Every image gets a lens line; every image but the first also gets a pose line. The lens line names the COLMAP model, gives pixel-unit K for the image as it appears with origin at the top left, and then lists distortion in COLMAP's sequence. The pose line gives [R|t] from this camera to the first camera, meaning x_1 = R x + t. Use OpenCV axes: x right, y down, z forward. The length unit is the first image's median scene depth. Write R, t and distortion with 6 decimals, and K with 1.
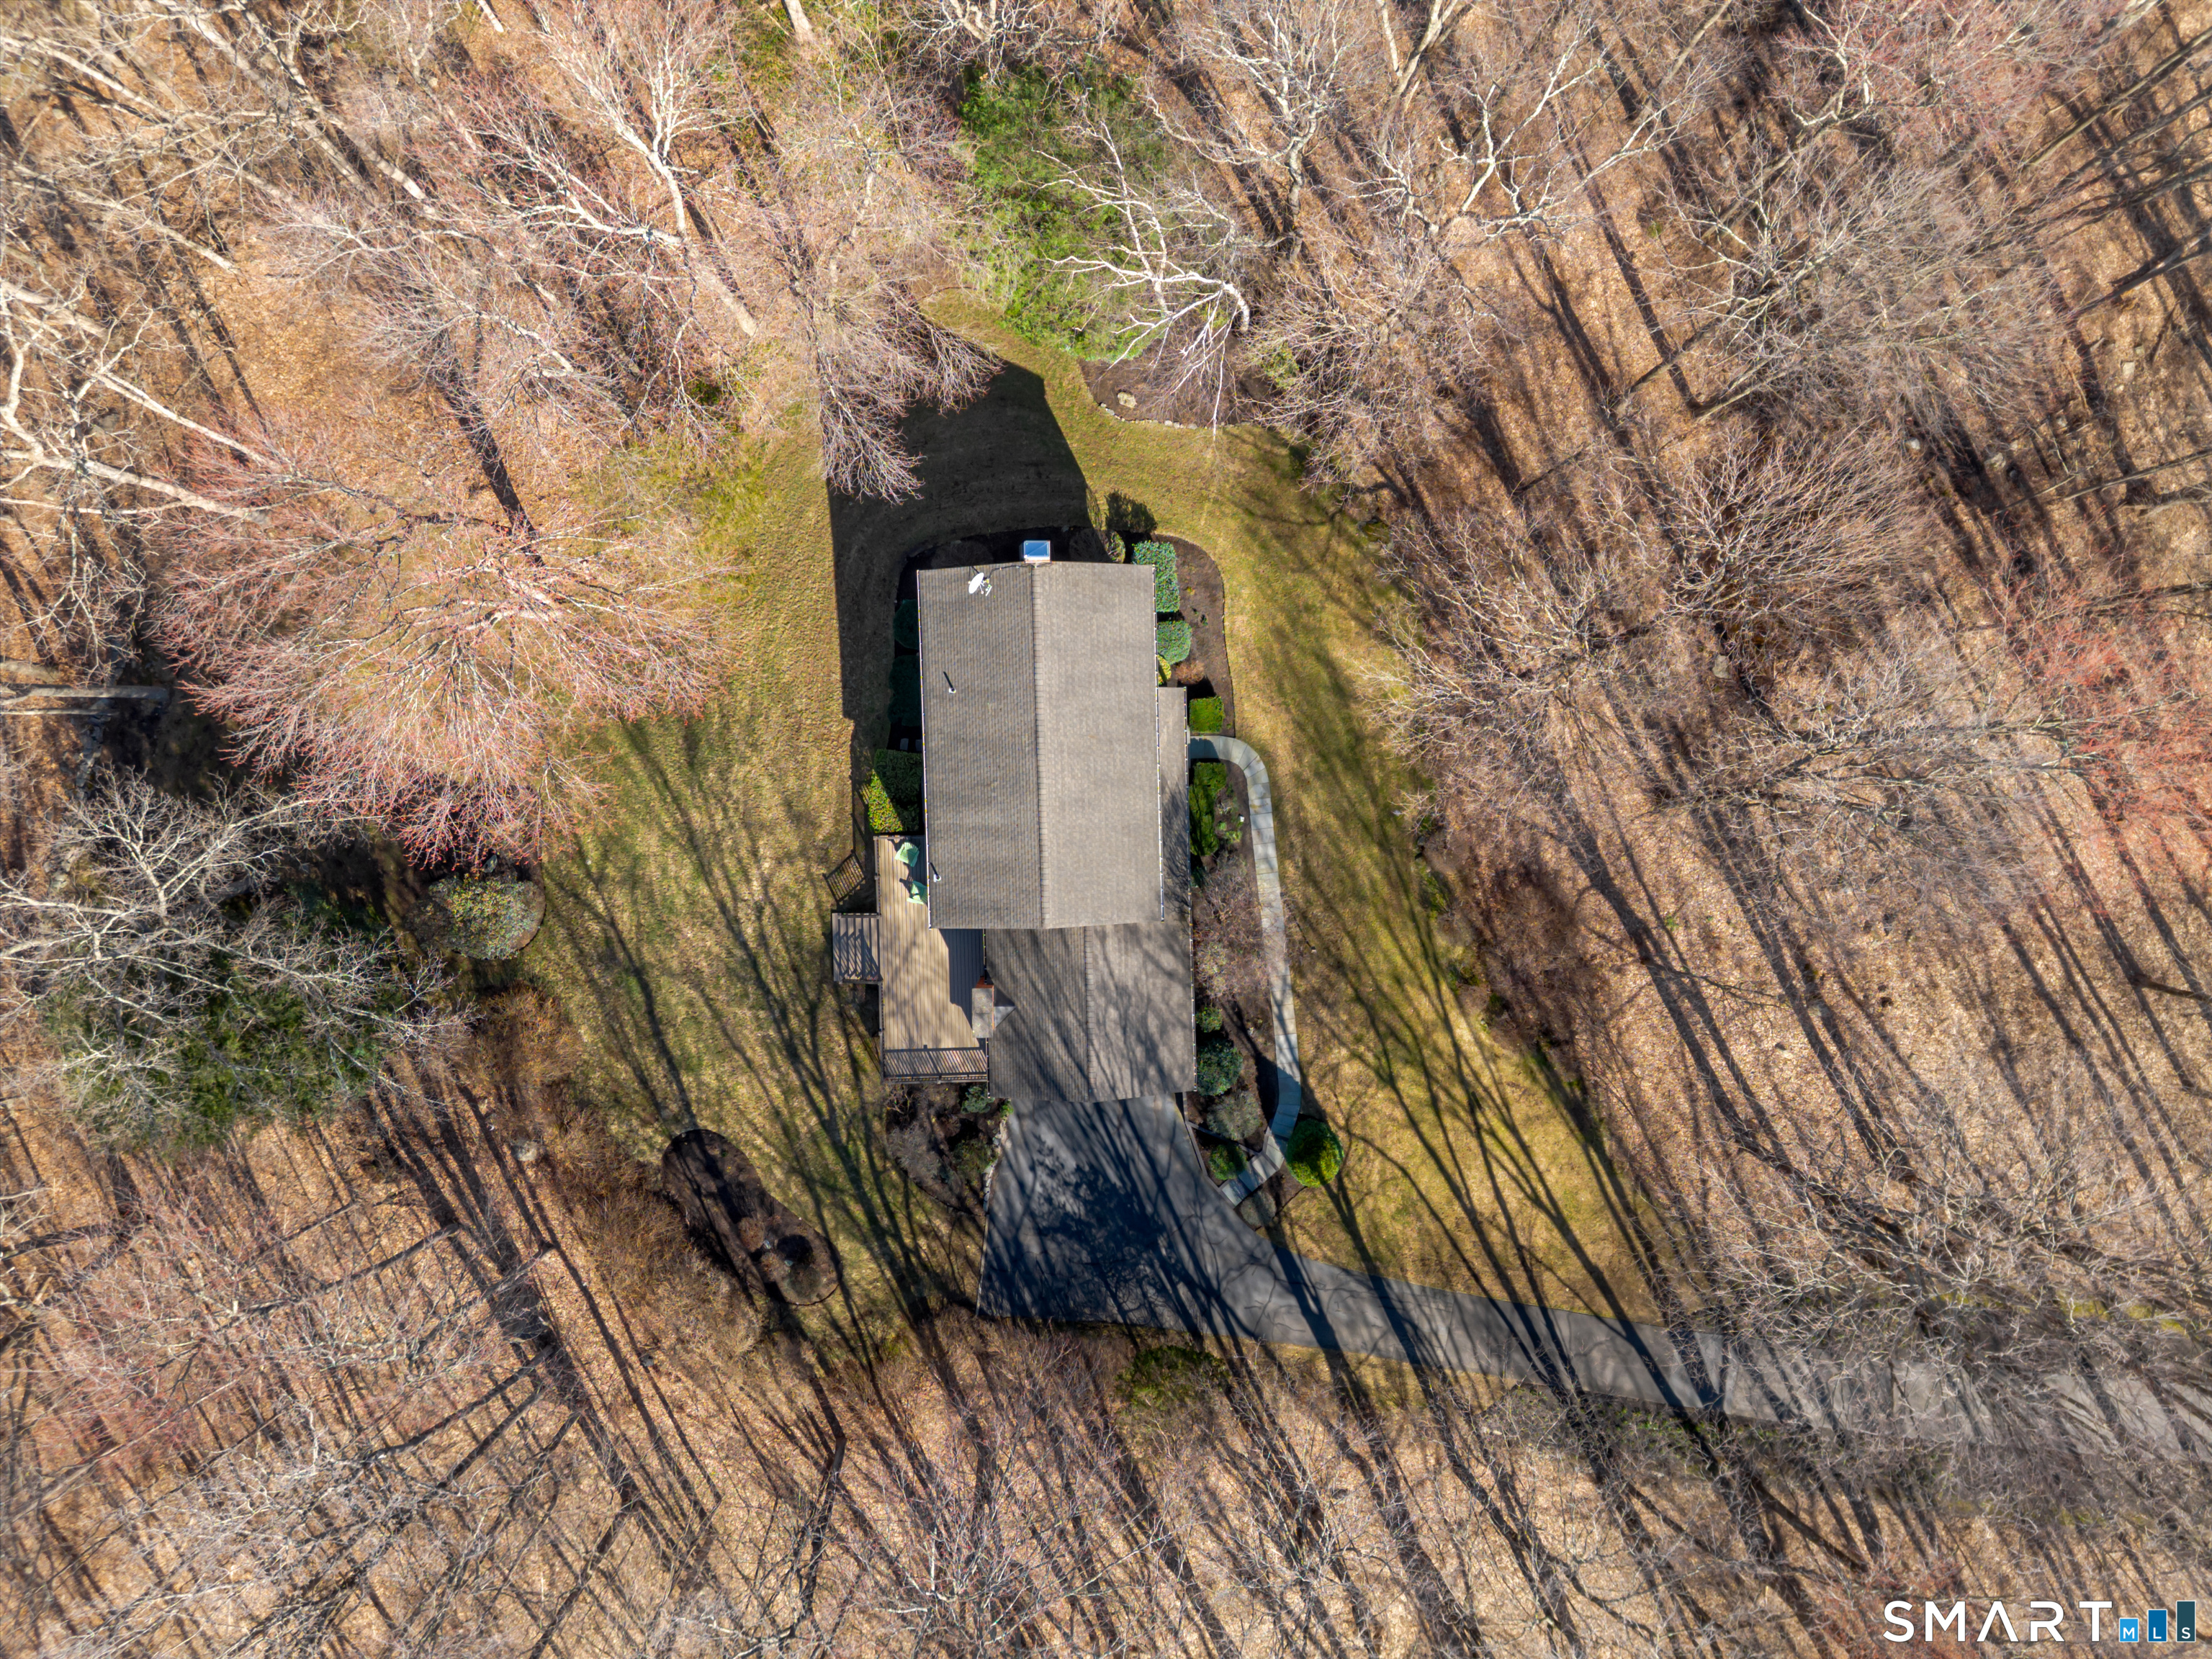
lens RADIAL K [[1544.8, 0, 1101.3], [0, 1544.8, 813.5], [0, 0, 1]] dist [0.022401, -0.001304]
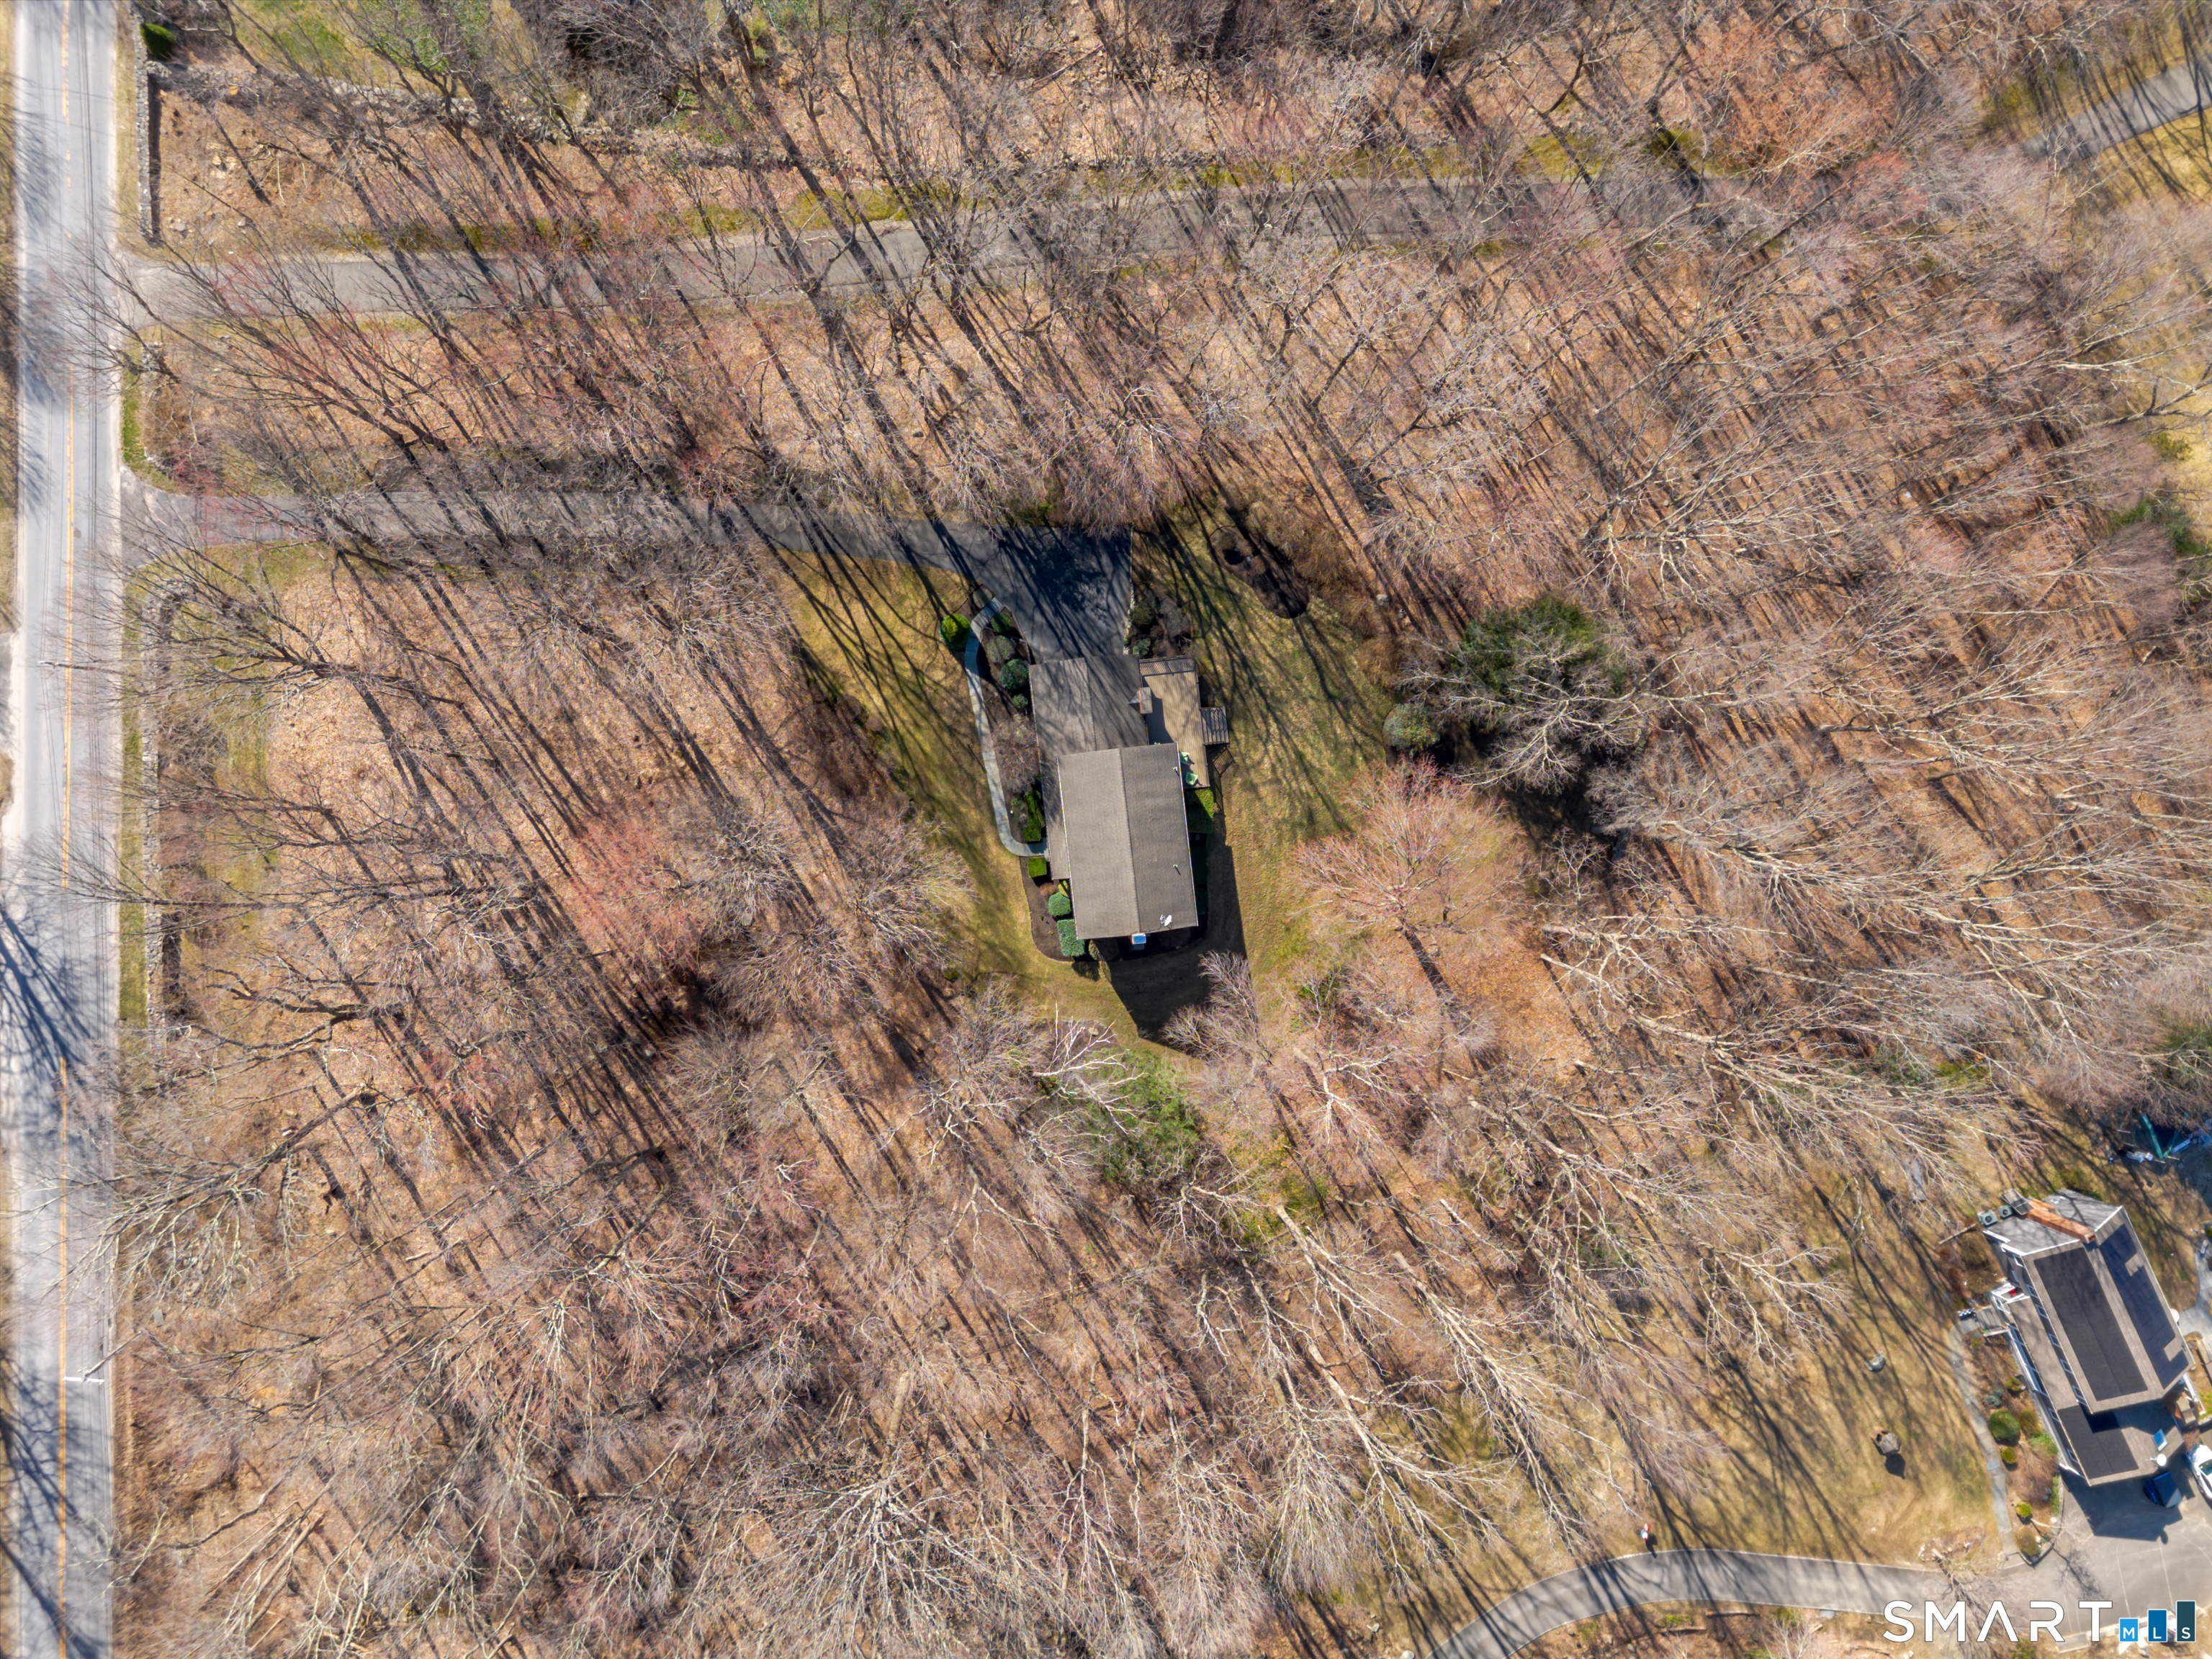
lens RADIAL K [[1544.8, 0, 1104.0], [0, 1544.8, 823.5], [0, 0, 1]] dist [0.022401, -0.001304]
pose [[-0.994016, 0.085498, -0.067983, 0.108620], [-0.082851, -0.995725, -0.040840, 0.053058], [-0.071184, -0.034963, 0.996850, -0.832878]]
